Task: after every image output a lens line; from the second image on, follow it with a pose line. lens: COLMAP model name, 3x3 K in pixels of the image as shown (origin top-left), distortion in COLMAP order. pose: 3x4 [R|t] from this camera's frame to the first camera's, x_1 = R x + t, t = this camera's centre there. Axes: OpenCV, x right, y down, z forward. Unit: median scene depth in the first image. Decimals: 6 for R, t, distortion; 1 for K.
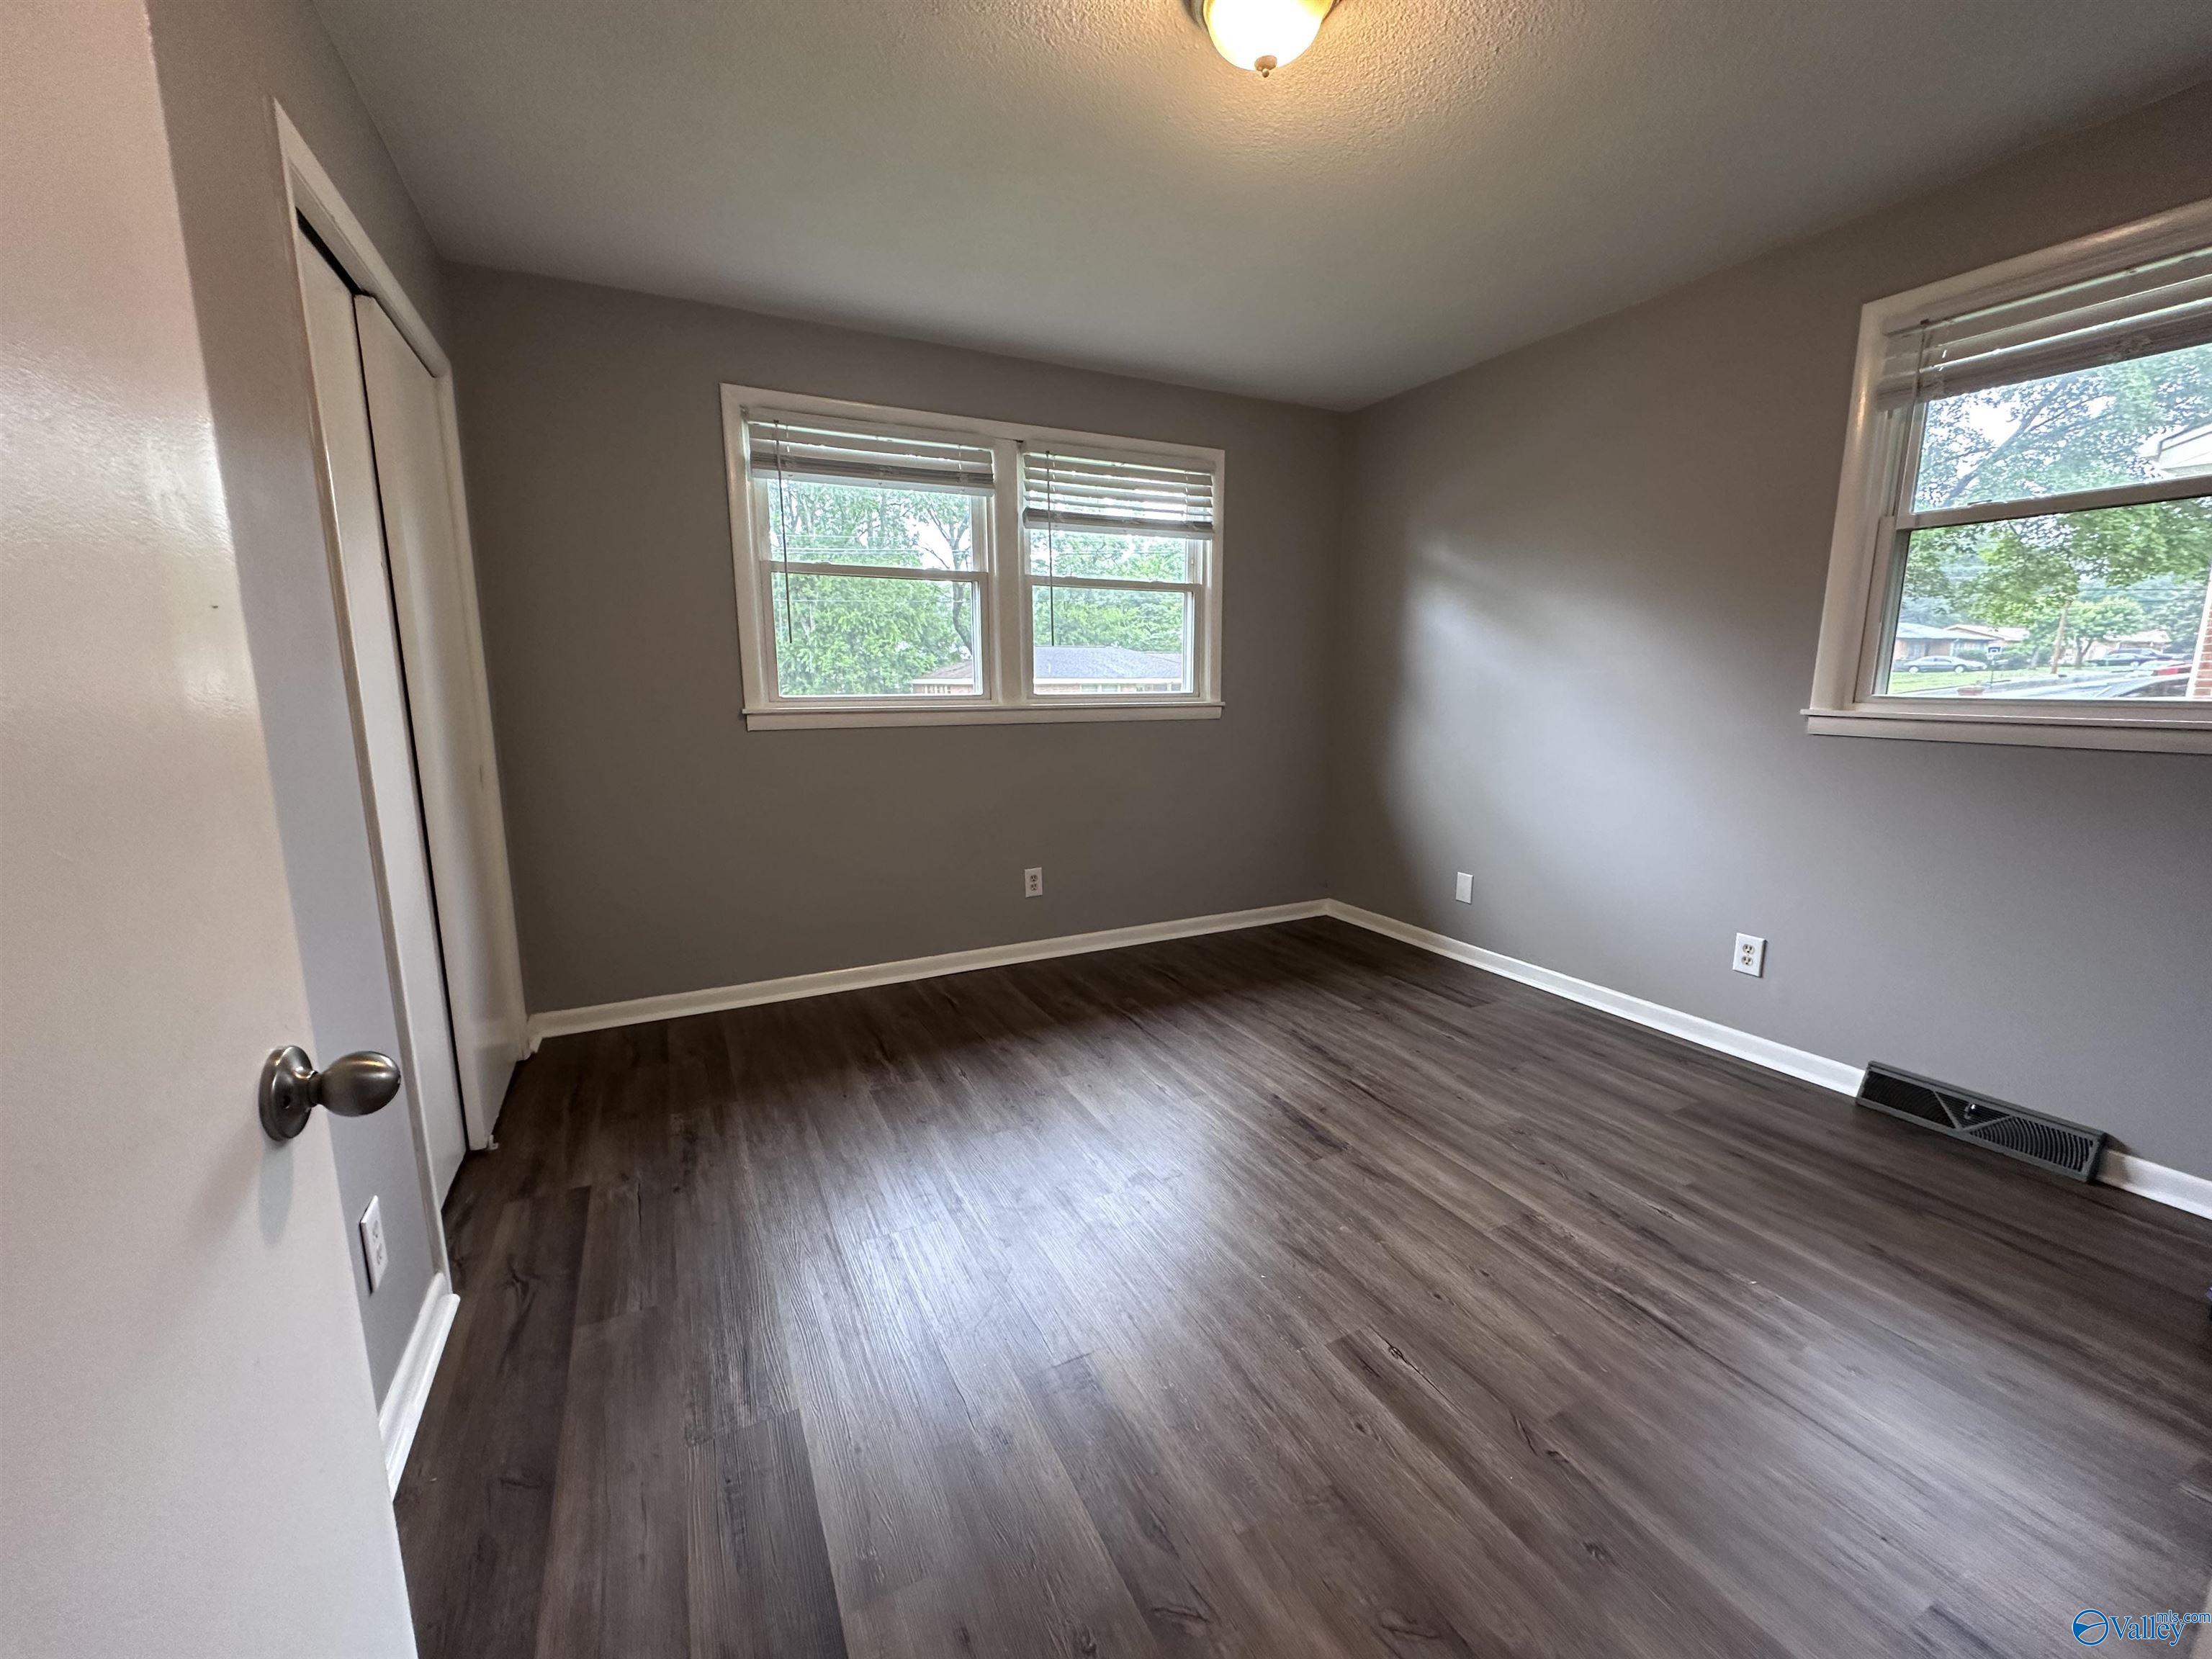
lens RADIAL K [[888.4, 0, 1109.8], [0, 888.4, 834.0], [0, 0, 1]] dist [-0.001629, -0.000035]
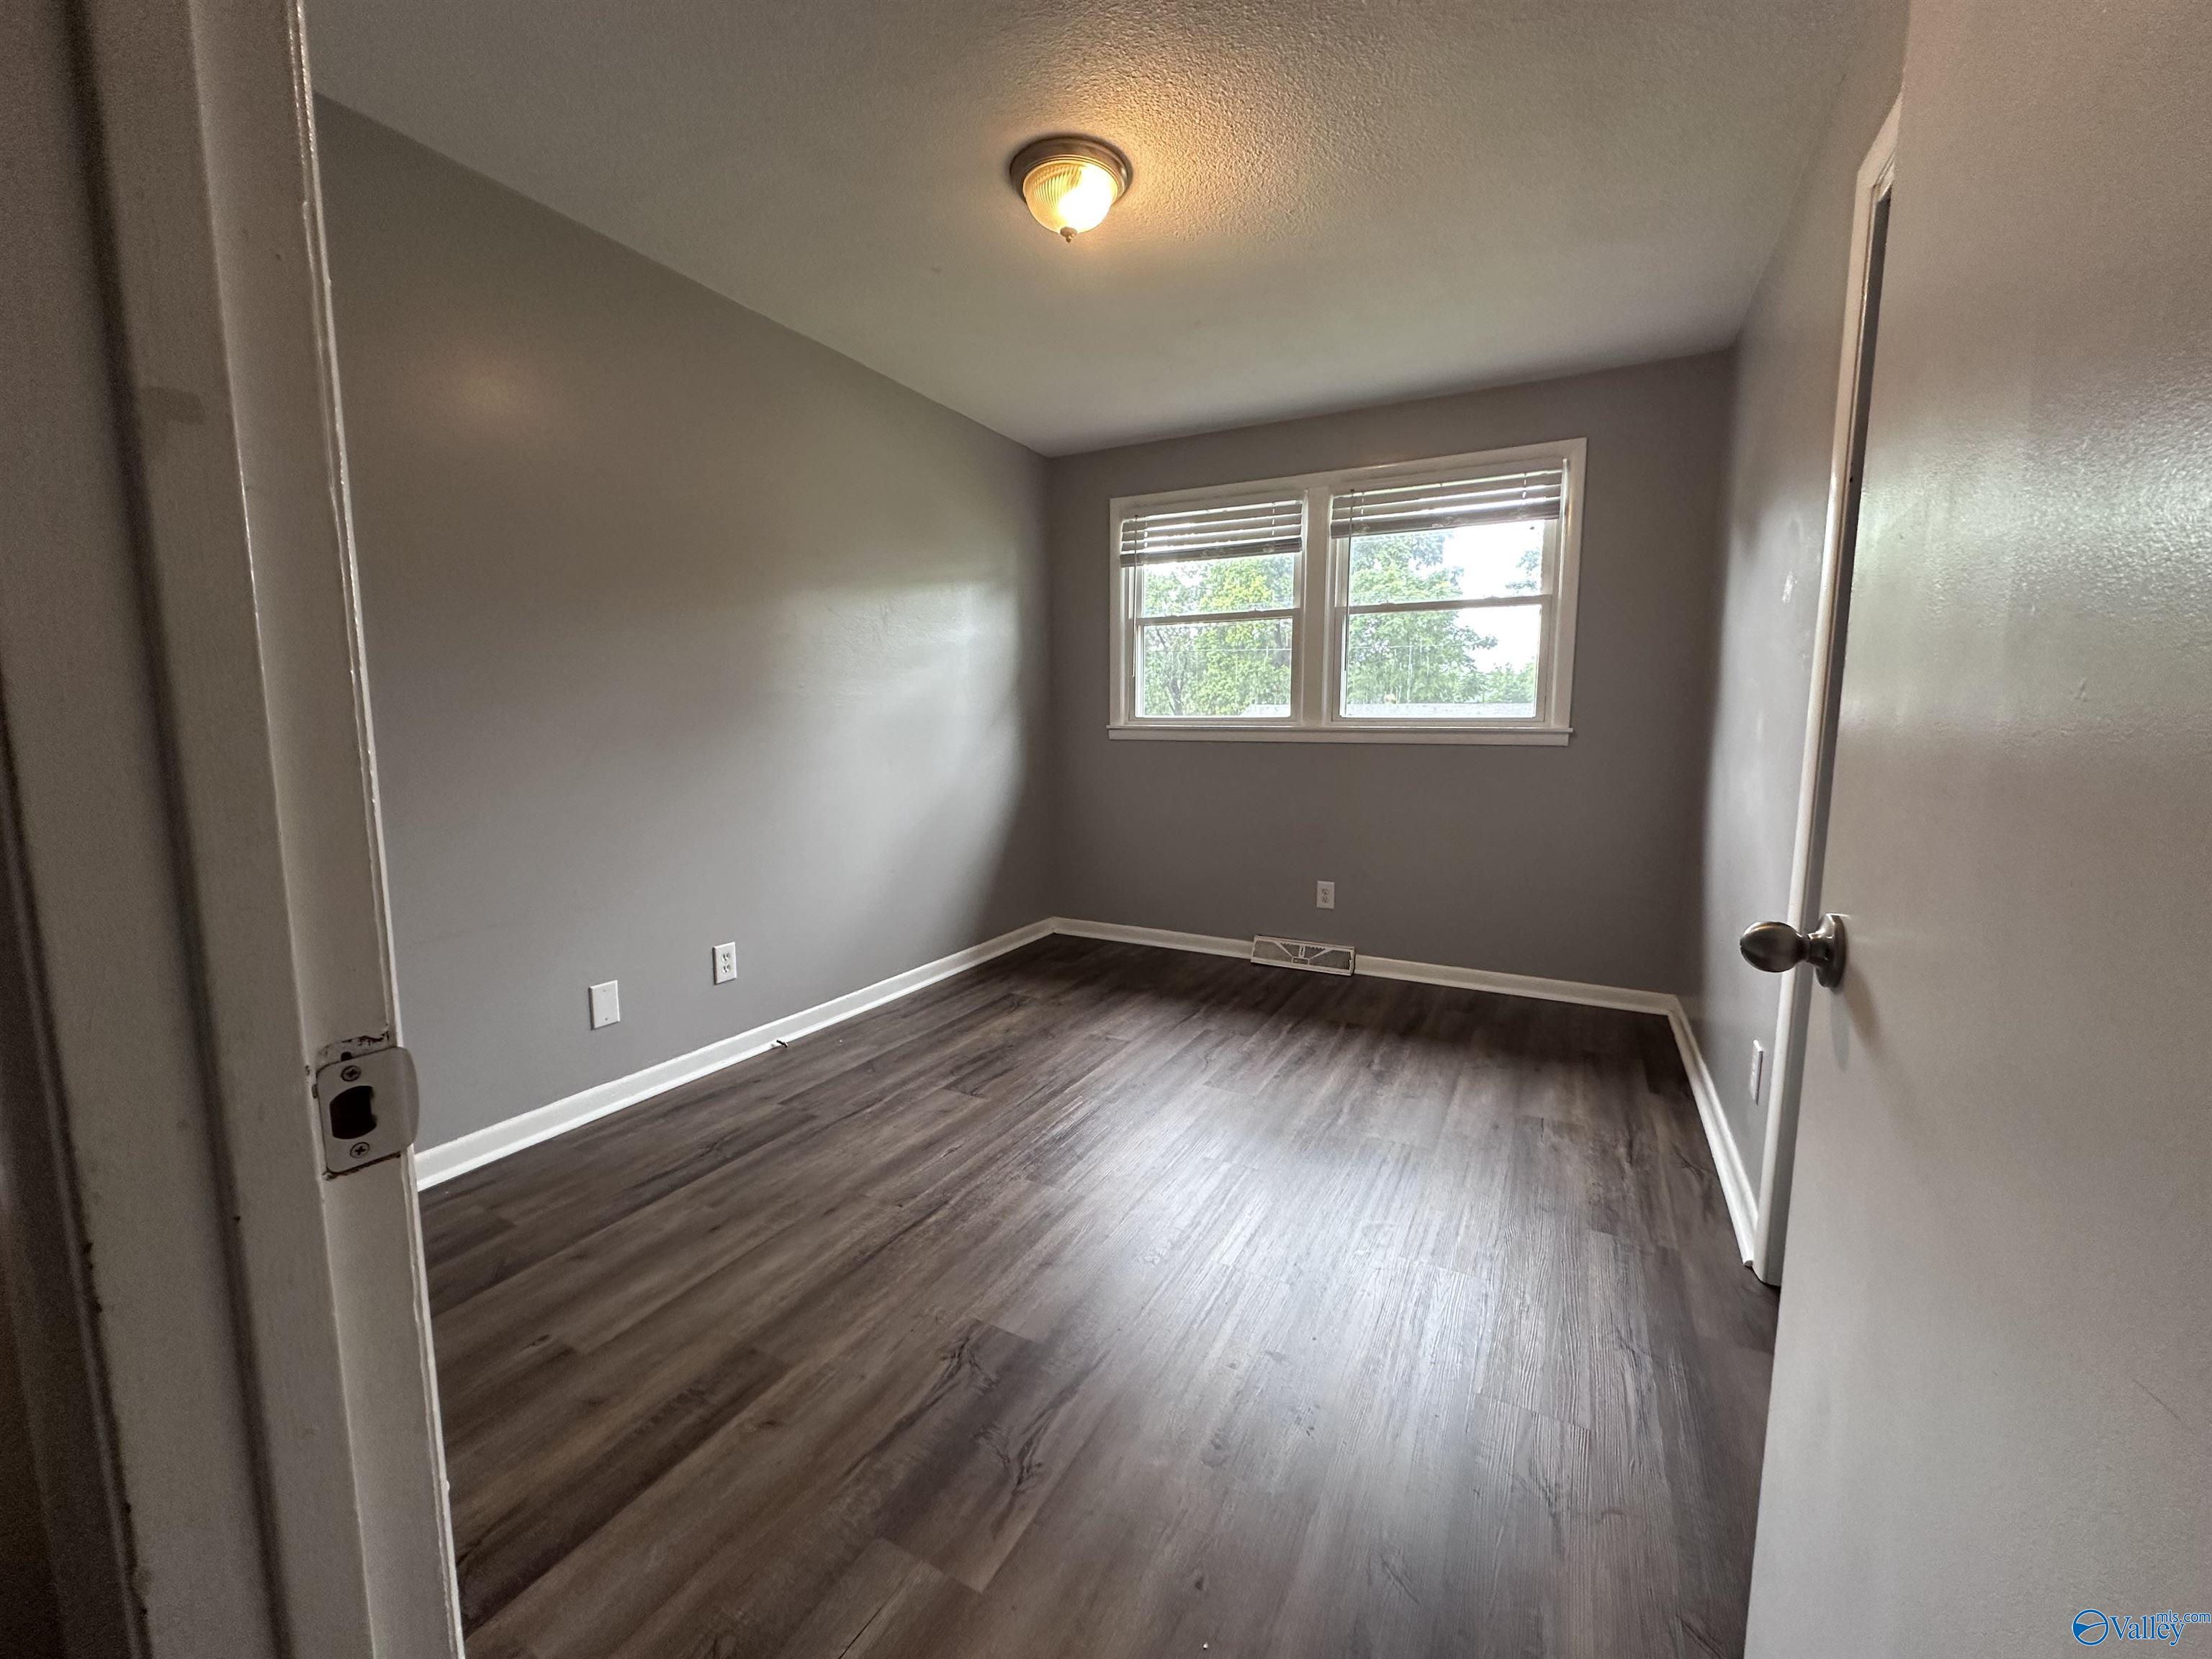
lens RADIAL K [[888.4, 0, 1092.1], [0, 888.4, 831.3], [0, 0, 1]] dist [-0.001629, -0.000035]
pose [[0.576050, 0.100966, -0.811155, 0.619411], [-0.150370, 0.988496, 0.016253, 0.004593], [0.803465, 0.112611, 0.584605, 0.159263]]
